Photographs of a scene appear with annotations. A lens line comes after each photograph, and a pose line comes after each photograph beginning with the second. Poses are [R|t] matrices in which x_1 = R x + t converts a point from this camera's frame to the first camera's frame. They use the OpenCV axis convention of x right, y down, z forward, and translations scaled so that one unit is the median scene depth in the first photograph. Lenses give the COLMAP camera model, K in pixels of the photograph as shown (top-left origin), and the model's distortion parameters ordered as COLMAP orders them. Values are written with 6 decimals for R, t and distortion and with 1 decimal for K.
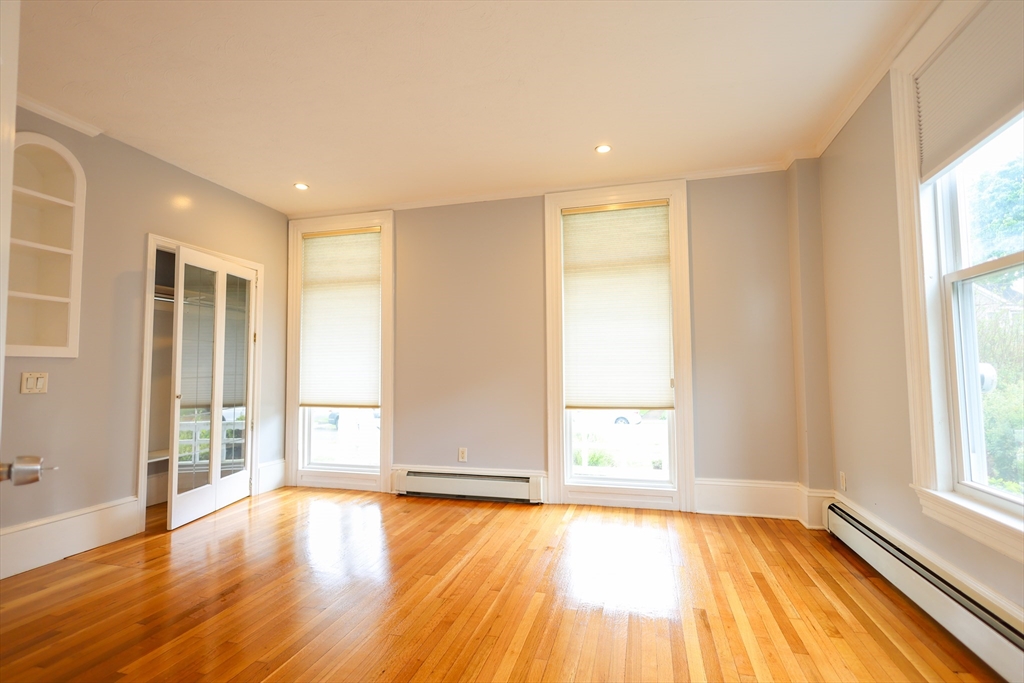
lens RADIAL K [[468.9, 0, 516.1], [0, 468.9, 341.0], [0, 0, 1]] dist [0.000515, 0.000100]
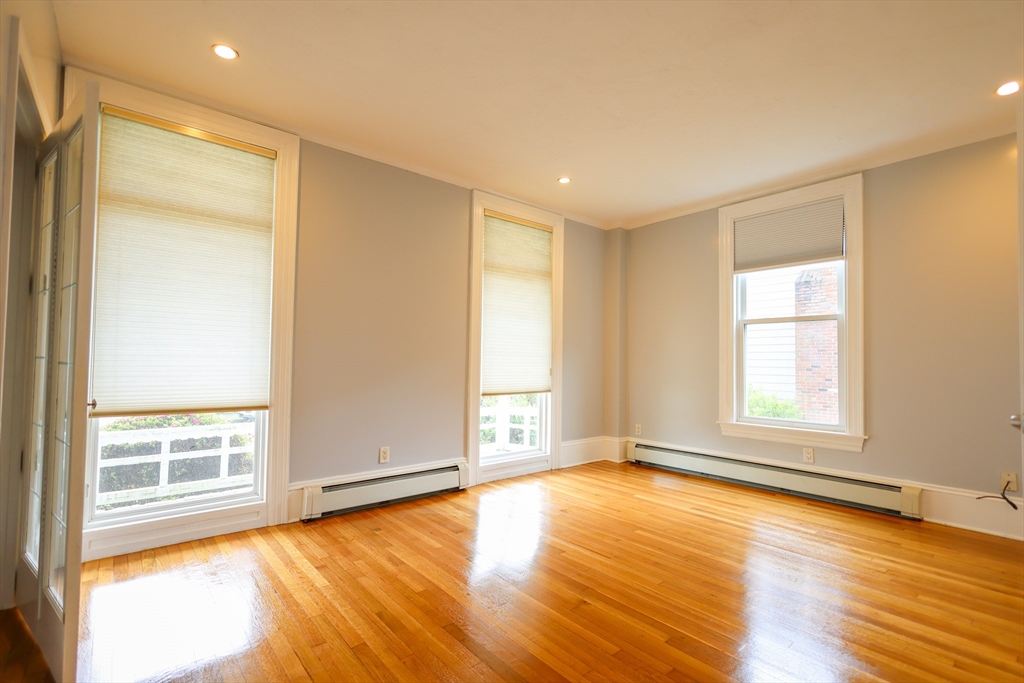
lens RADIAL K [[469.1, 0, 508.0], [0, 469.1, 346.7], [0, 0, 1]] dist [-0.000178, 0.000455]
pose [[0.572736, 0.041034, 0.818712, -0.755328], [-0.066114, 0.997805, -0.003760, 0.031700], [-0.817069, -0.051975, 0.574192, 0.342385]]
